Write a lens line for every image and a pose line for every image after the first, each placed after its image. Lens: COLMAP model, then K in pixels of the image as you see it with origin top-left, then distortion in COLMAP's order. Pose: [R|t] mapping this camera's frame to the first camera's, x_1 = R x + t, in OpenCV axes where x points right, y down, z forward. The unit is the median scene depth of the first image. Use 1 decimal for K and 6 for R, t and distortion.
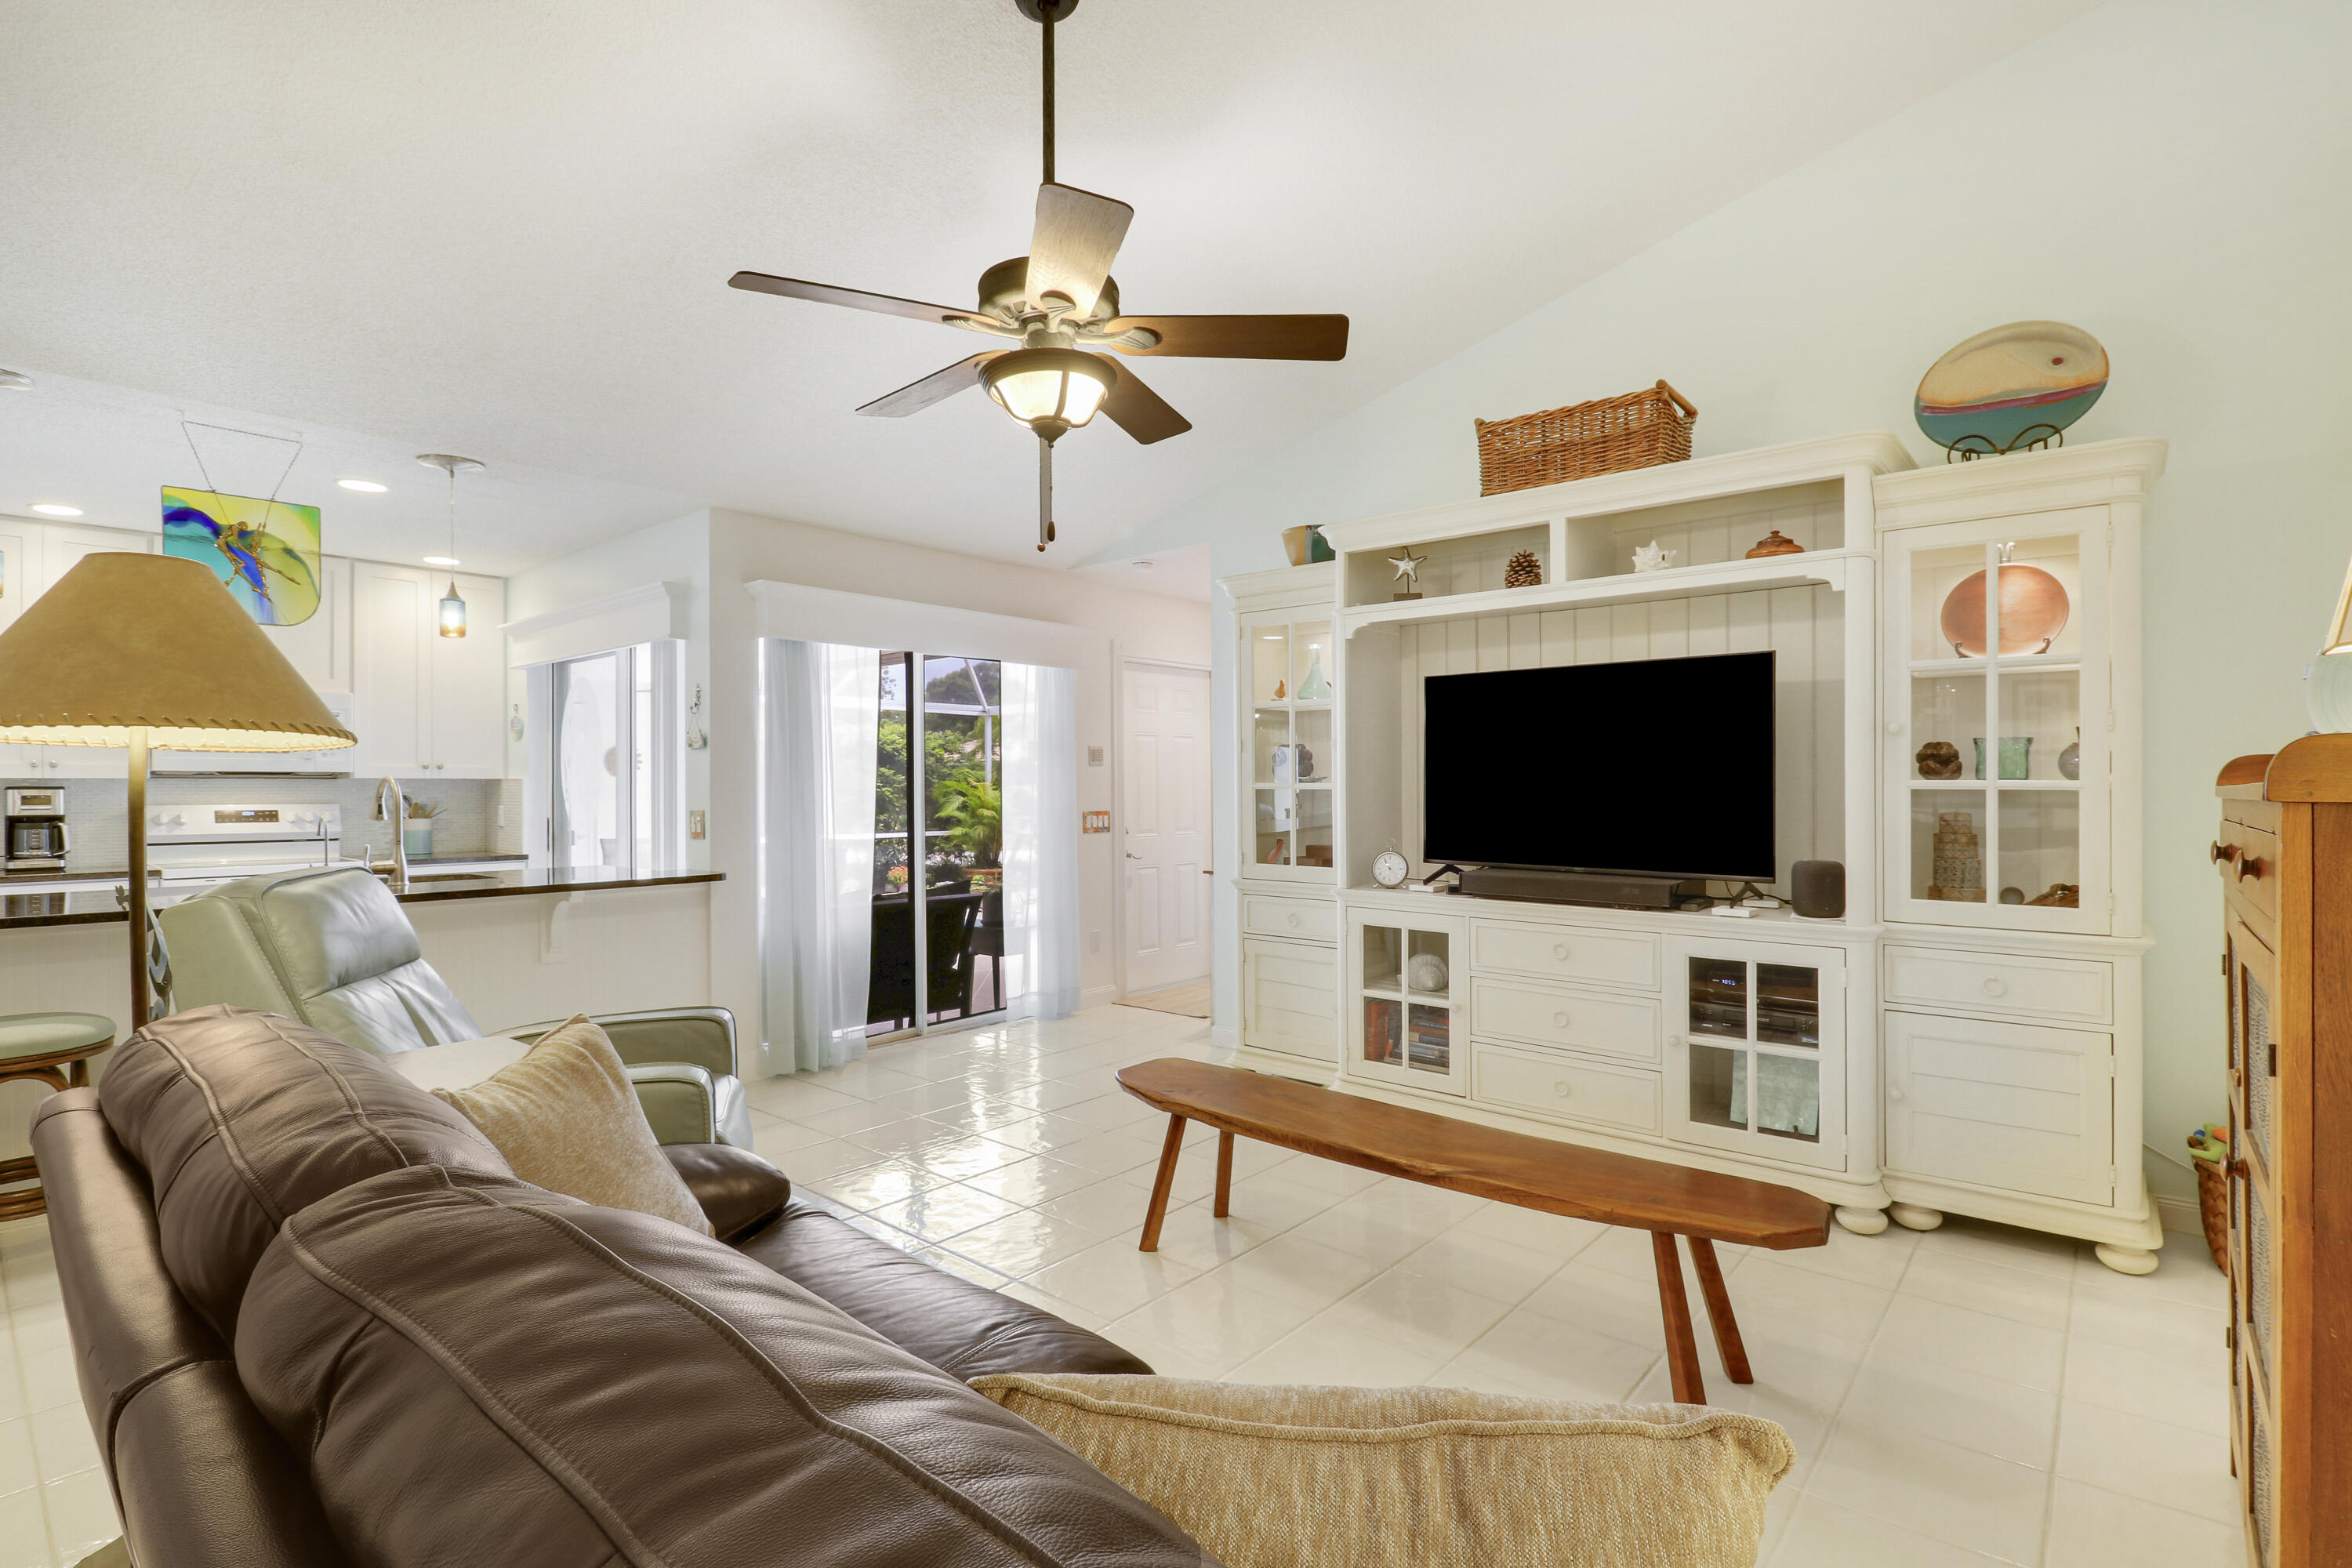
lens RADIAL K [[1106.0, 0, 1179.0], [0, 1106.0, 790.6], [0, 0, 1]] dist [-0.000114, -0.016119]
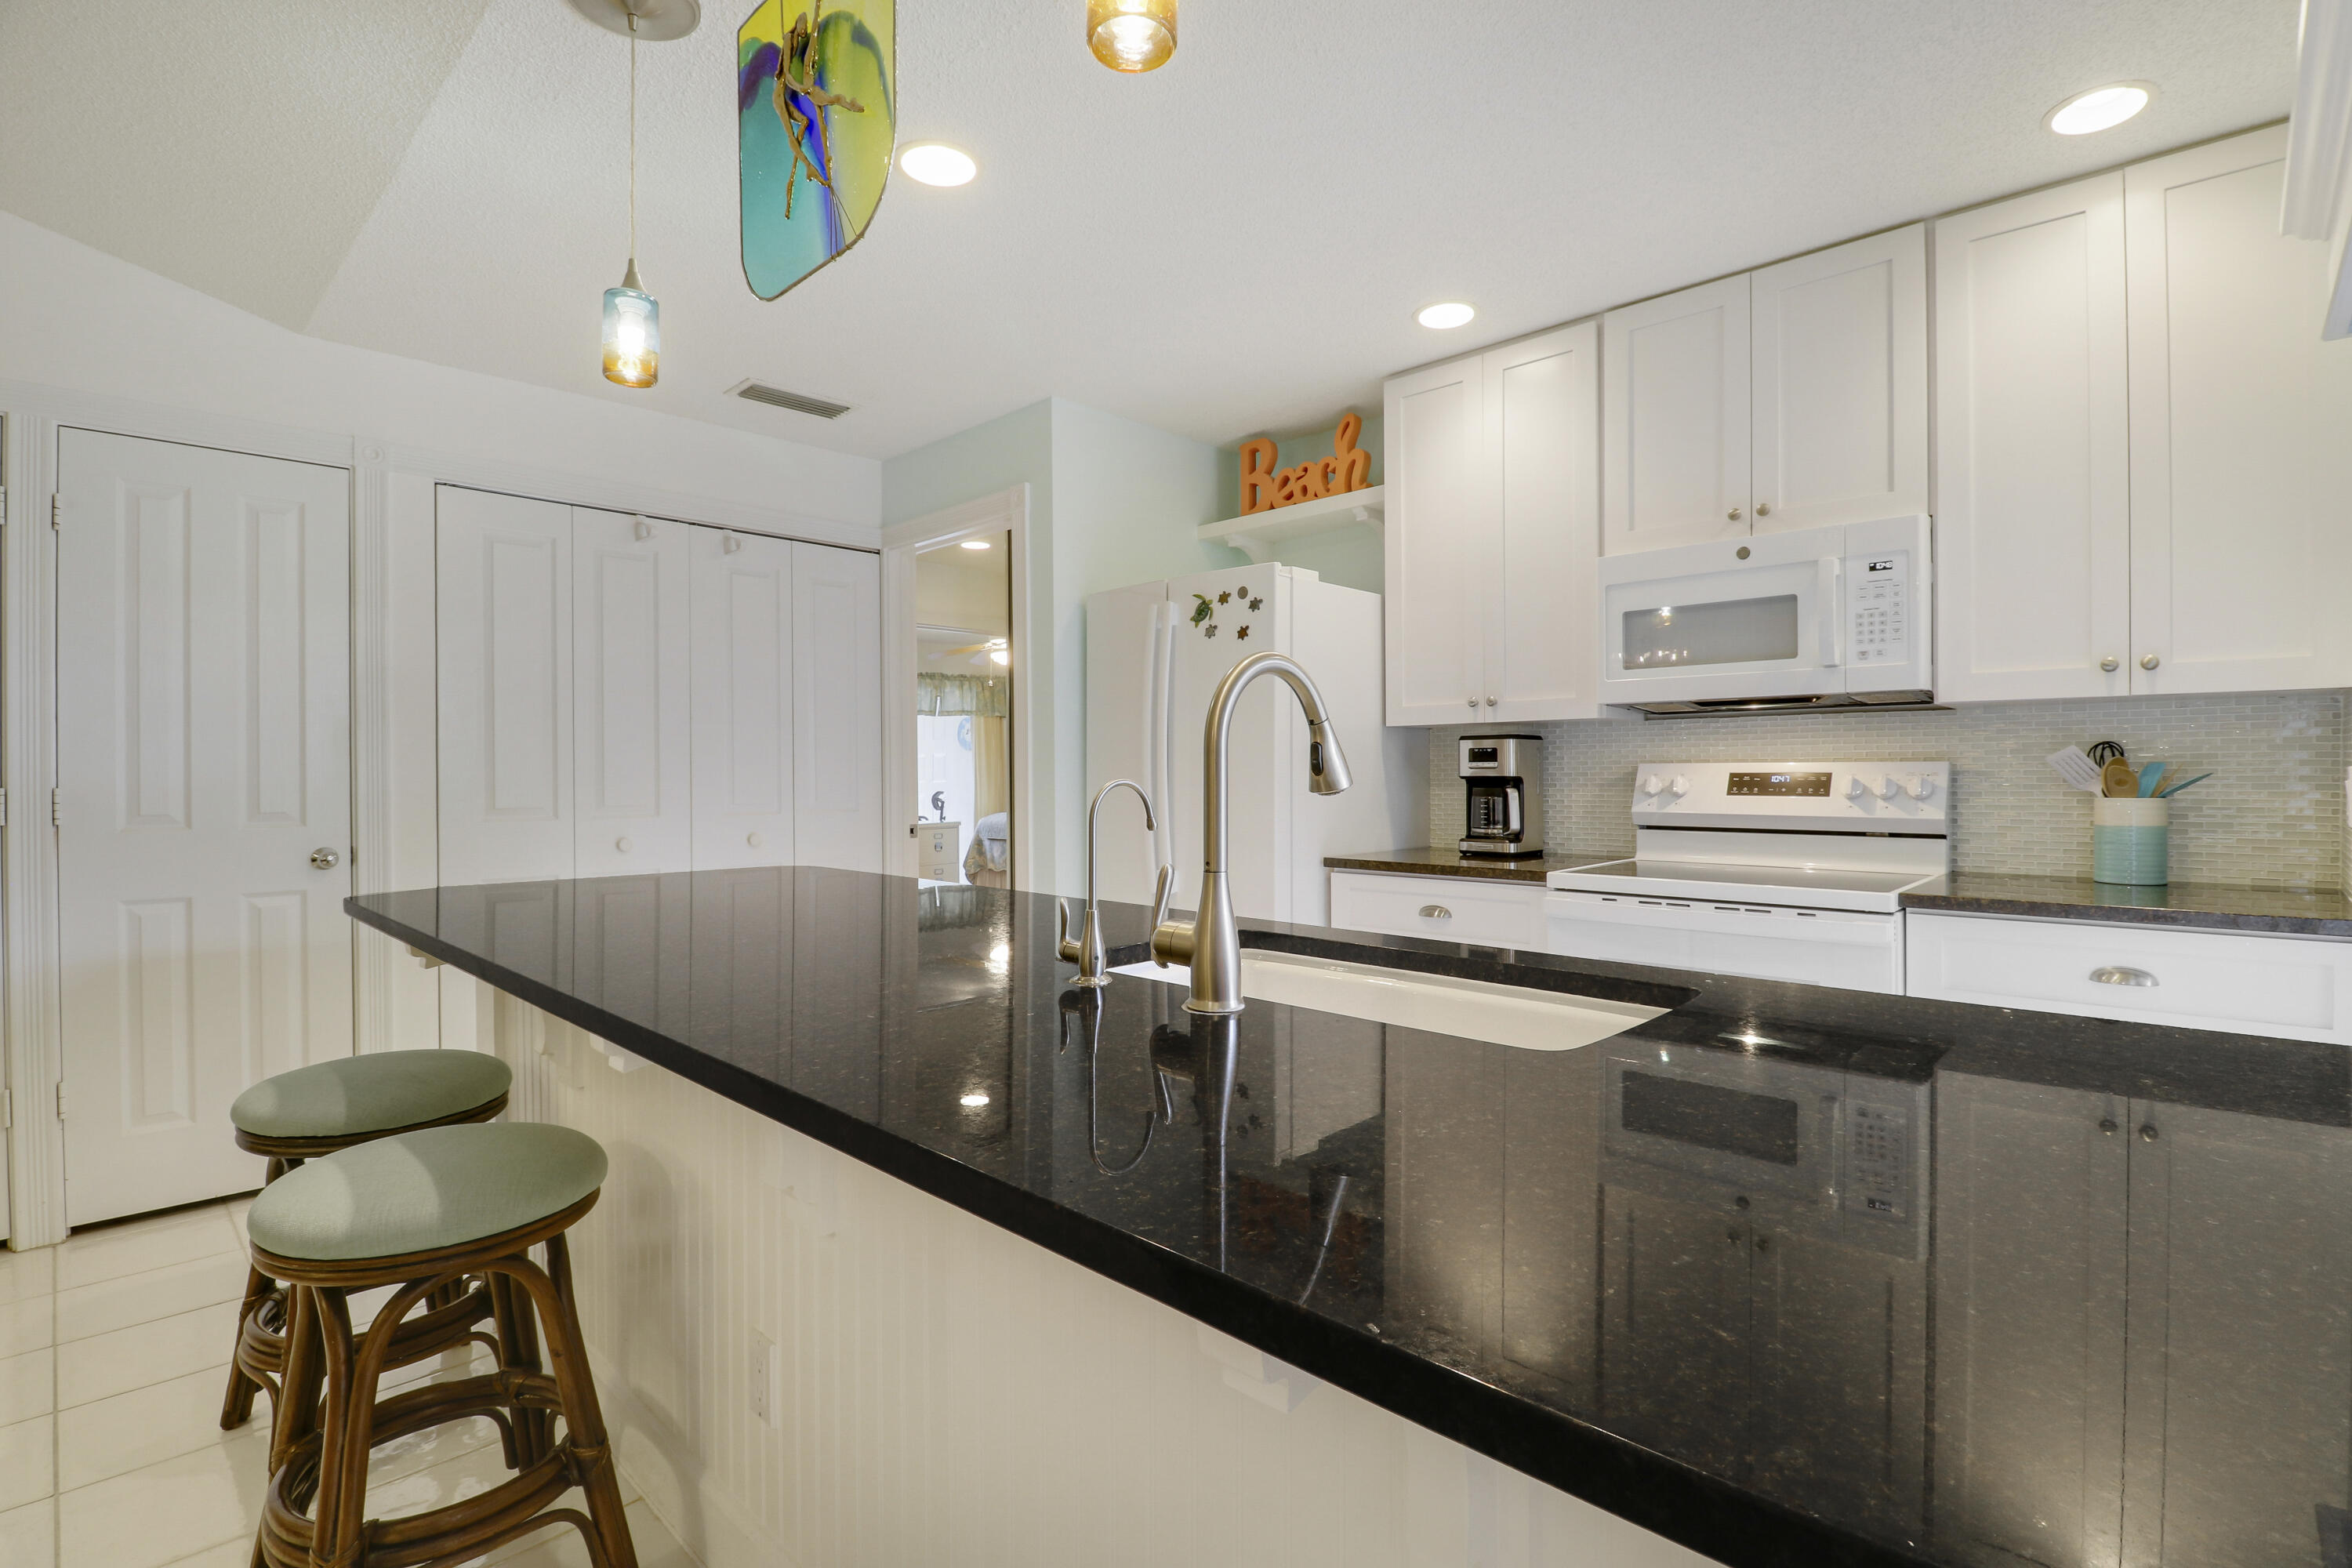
lens RADIAL K [[1119.2, 0, 1214.1], [0, 1119.2, 755.1], [0, 0, 1]] dist [0.004418, 0.000378]
pose [[-0.058222, -0.016284, -0.998171, -0.411737], [-0.000149, 0.999867, -0.016303, 0.025936], [0.998304, -0.000801, -0.058217, 1.084777]]
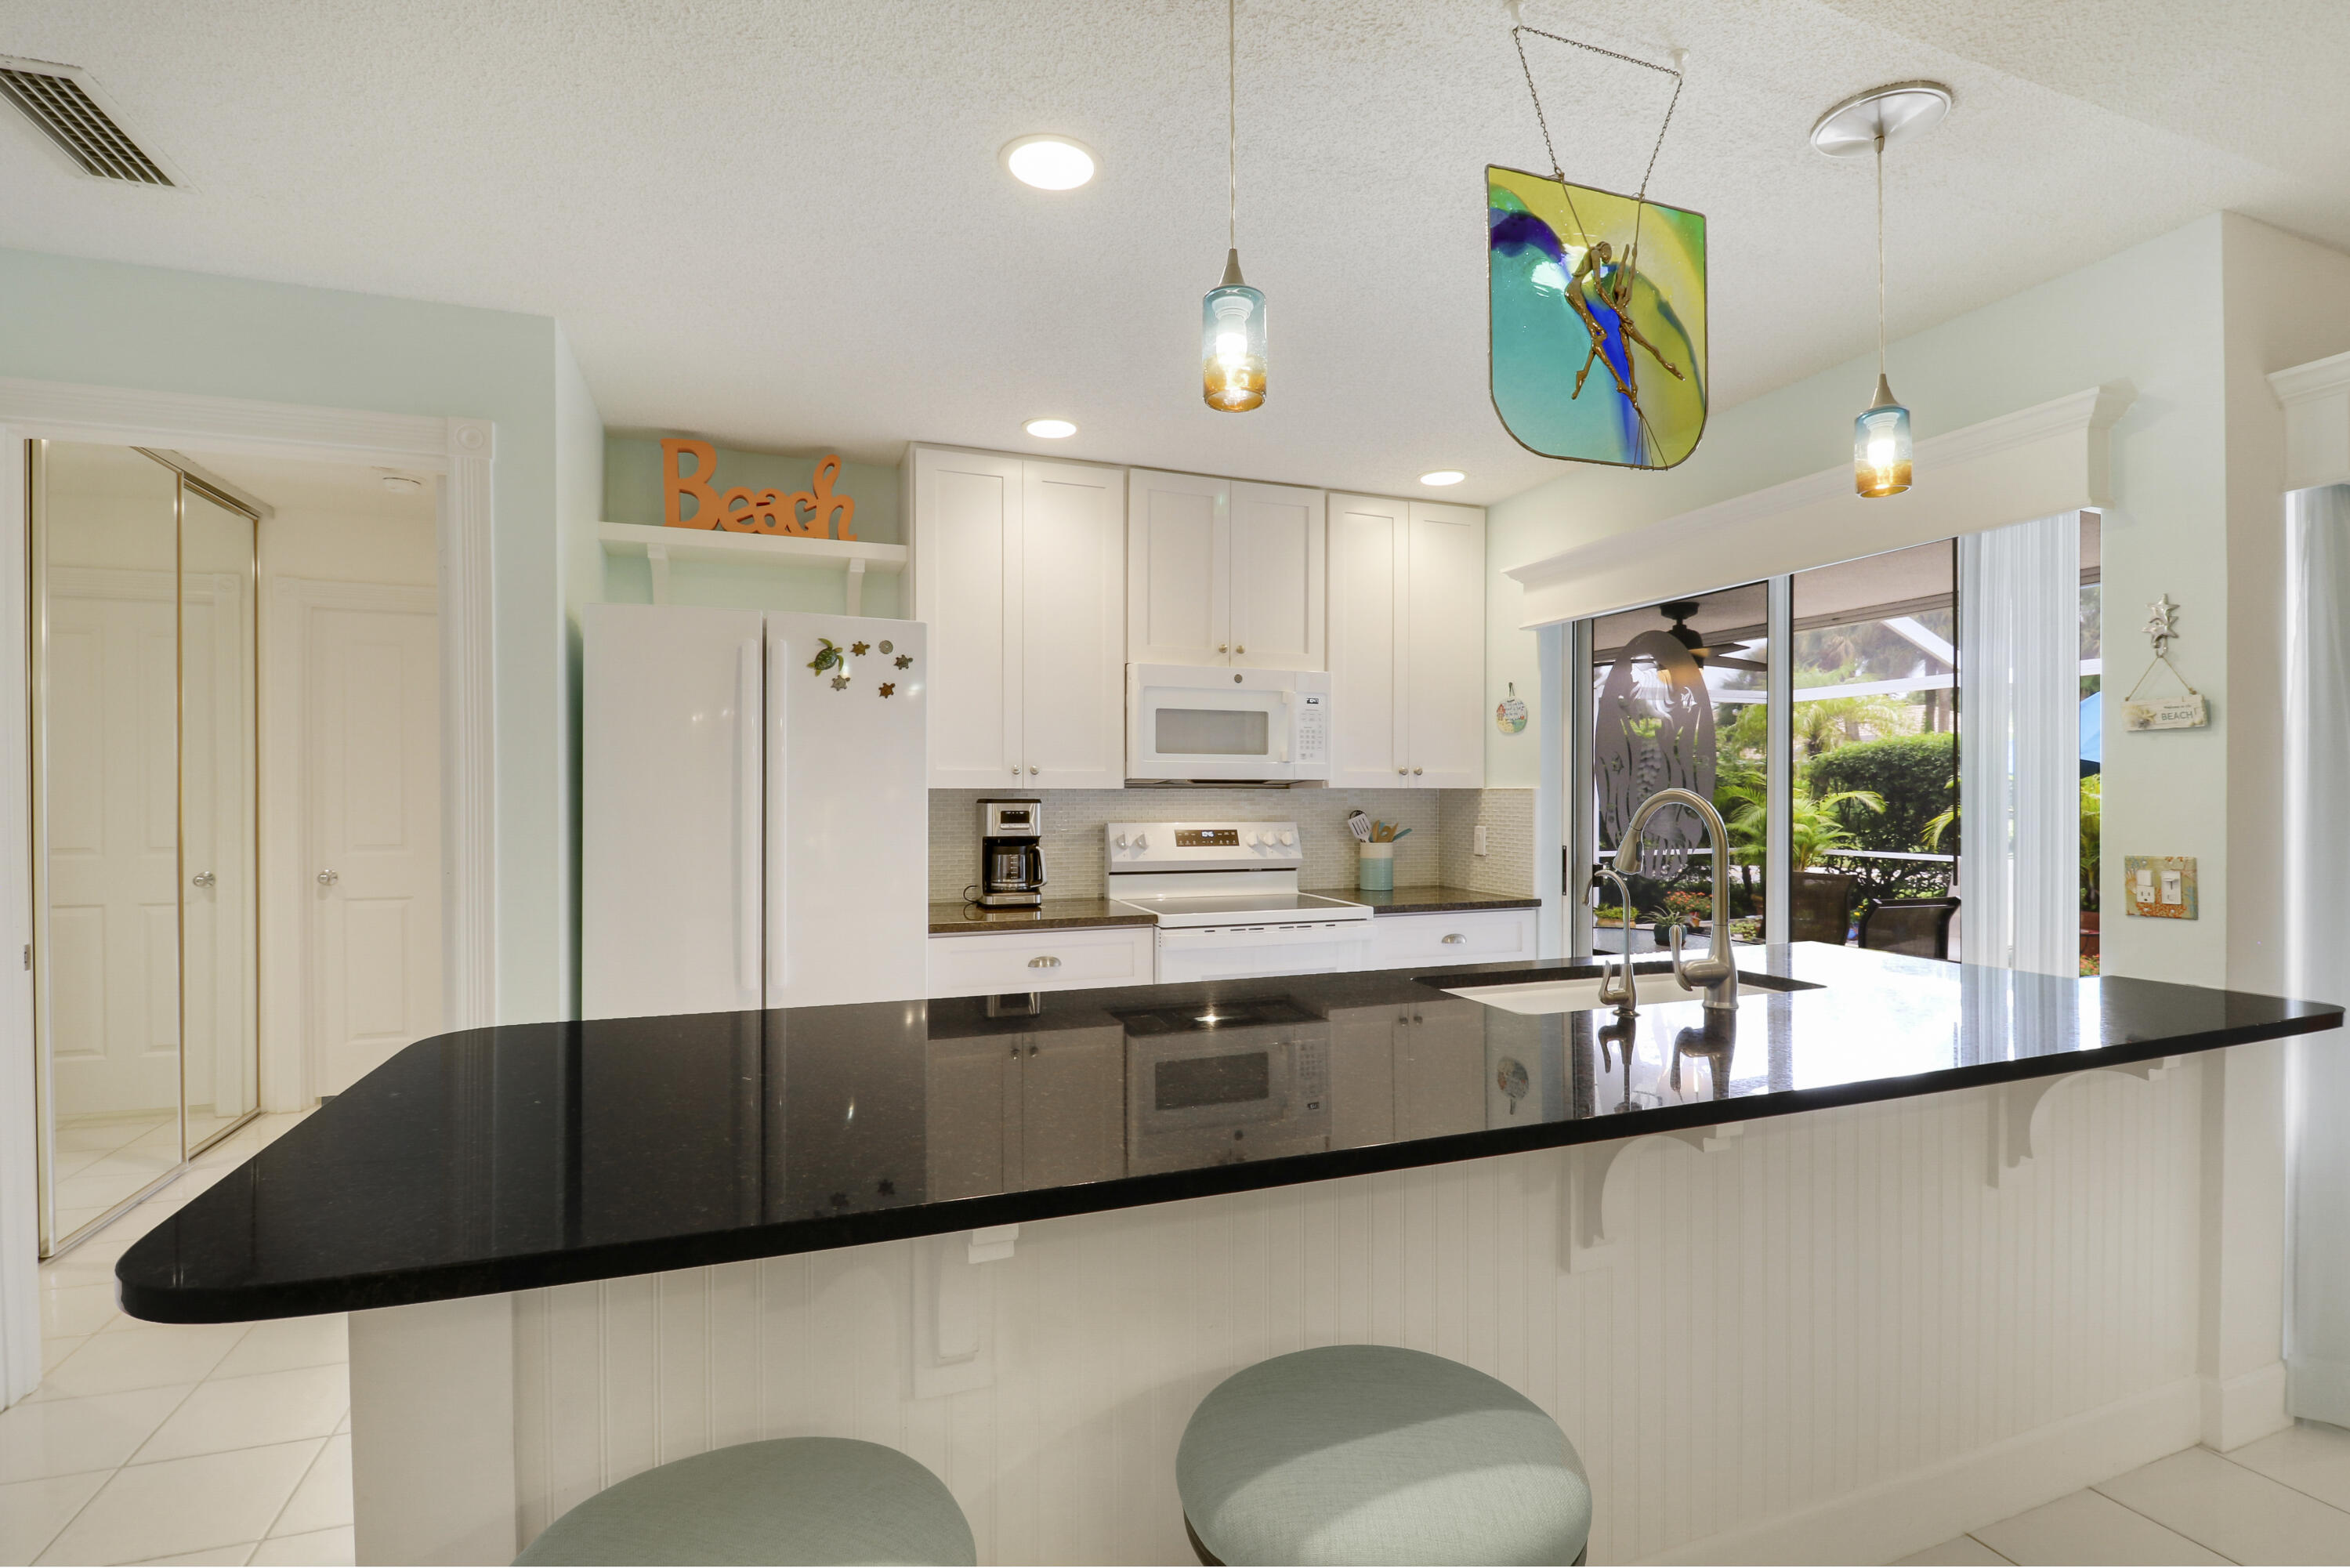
lens RADIAL K [[1080.5, 0, 1165.8], [0, 1080.5, 789.9], [0, 0, 1]] dist [-0.001803, -0.000071]
pose [[0.874381, 0.002371, -0.485234, -0.730789], [-0.004521, 0.999984, -0.003259, -0.010585], [0.485219, 0.005043, 0.874378, 0.470222]]
